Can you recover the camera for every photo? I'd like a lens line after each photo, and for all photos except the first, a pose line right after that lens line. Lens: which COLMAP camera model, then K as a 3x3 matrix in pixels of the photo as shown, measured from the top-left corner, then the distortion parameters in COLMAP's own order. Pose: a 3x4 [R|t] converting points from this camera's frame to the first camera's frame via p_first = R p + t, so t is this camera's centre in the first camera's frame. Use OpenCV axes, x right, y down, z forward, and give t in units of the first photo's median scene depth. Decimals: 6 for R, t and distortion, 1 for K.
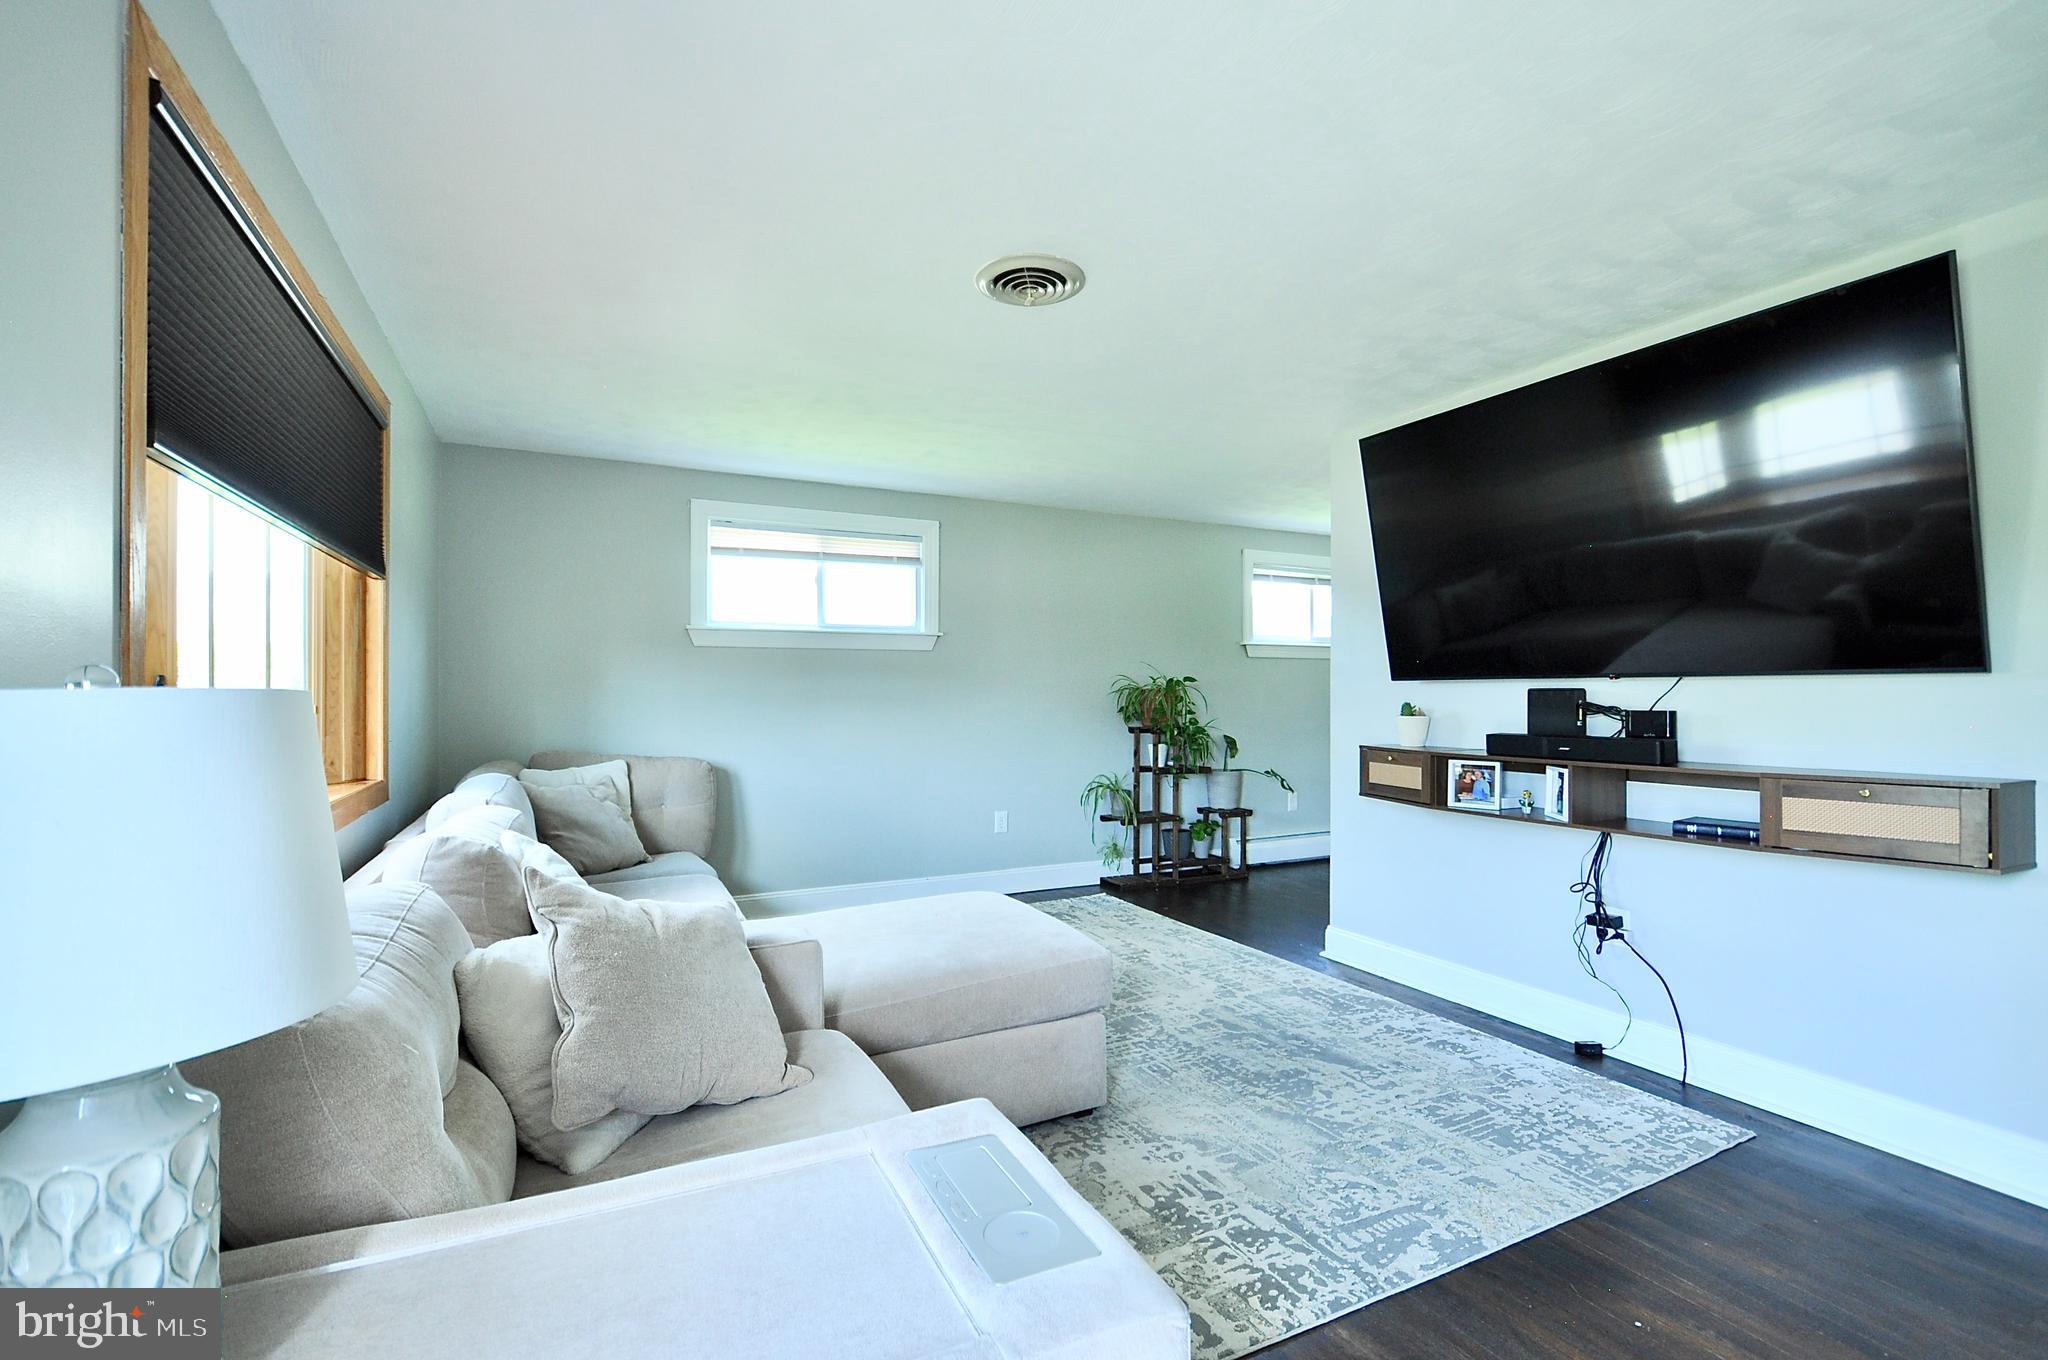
lens RADIAL K [[892.7, 0, 1012.8], [0, 892.7, 692.7], [0, 0, 1]] dist [-0.002193, -0.000263]
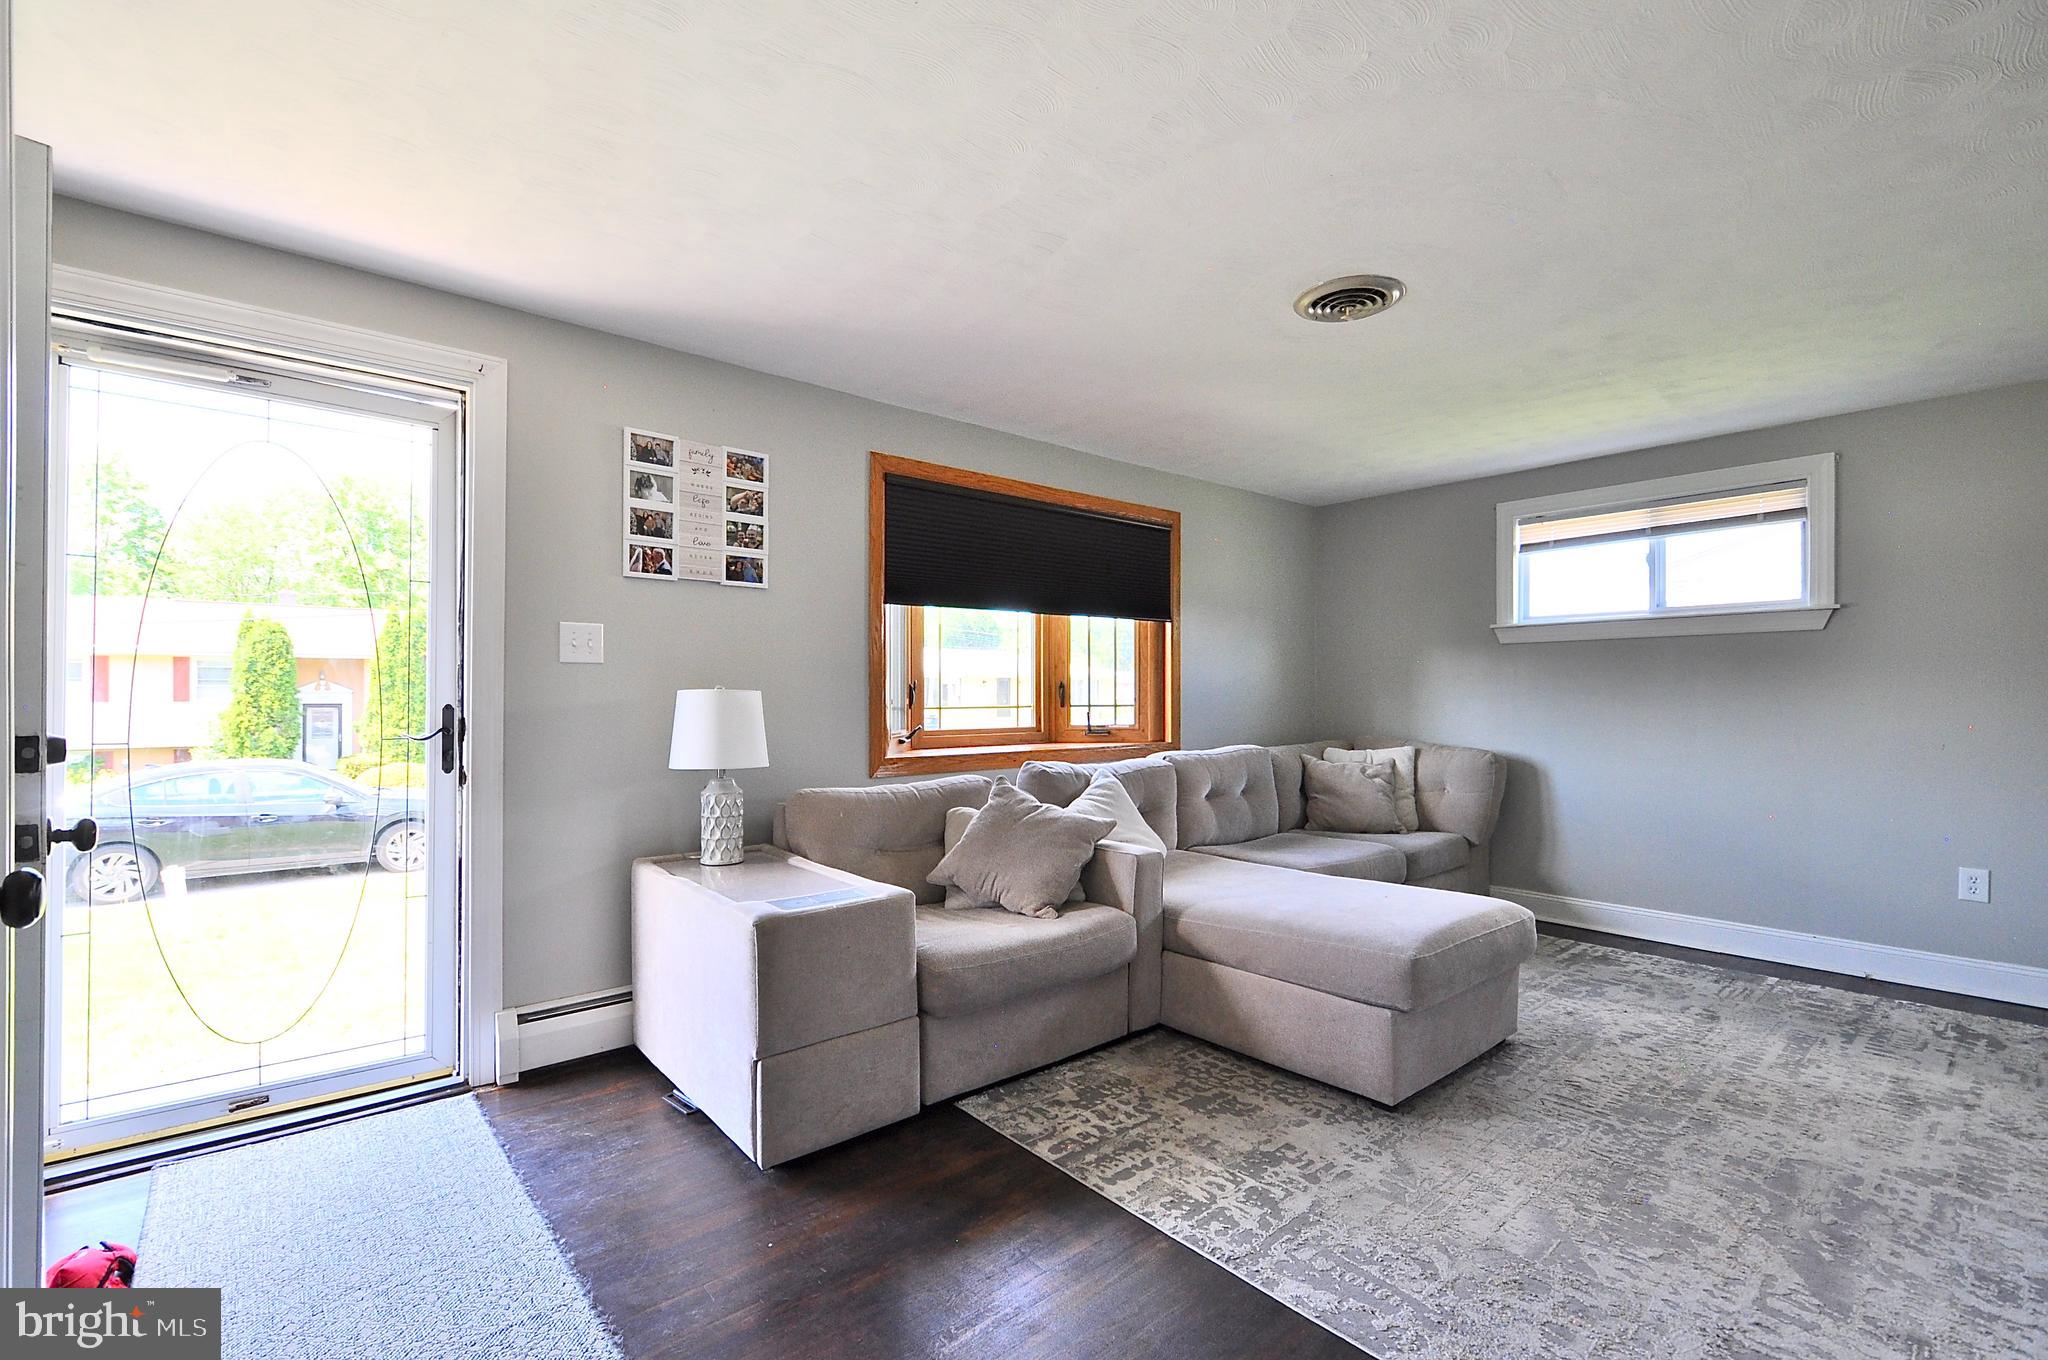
lens RADIAL K [[892.7, 0, 1012.7], [0, 892.7, 684.6], [0, 0, 1]] dist [-0.002193, -0.000263]
pose [[0.245058, -0.010461, -0.969452, 0.680700], [0.003924, 0.999944, -0.009798, 0.004288], [0.969500, -0.001403, 0.245085, 0.251557]]
